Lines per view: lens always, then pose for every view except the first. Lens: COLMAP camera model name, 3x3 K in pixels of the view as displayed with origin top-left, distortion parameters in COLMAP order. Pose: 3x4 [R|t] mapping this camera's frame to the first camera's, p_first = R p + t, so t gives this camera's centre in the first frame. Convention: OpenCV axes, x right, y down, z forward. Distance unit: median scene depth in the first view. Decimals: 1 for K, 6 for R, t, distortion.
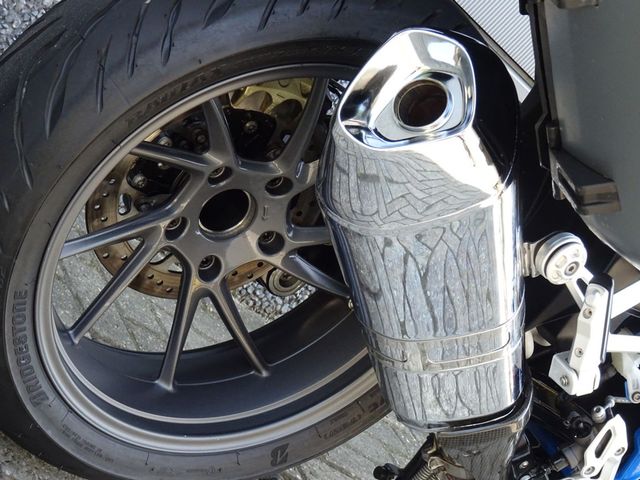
lens RADIAL K [[1649.2, 0, 320.0], [0, 1649.2, 240.0], [0, 0, 1]] dist [0.030214, 0.412377]
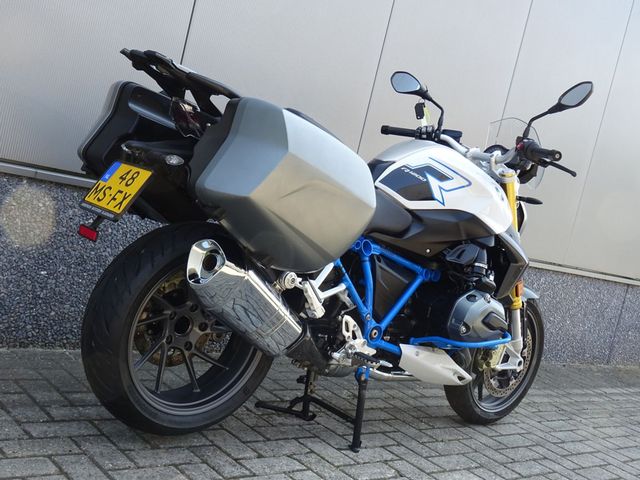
lens RADIAL K [[782.7, 0, 320.0], [0, 782.7, 240.0], [0, 0, 1]] dist [0.000822, 0.000403]
pose [[0.853742, -0.511925, 0.095170, 0.094891], [0.517793, 0.853955, -0.051496, 0.049980], [-0.054909, 0.093242, 0.994128, -0.371458]]
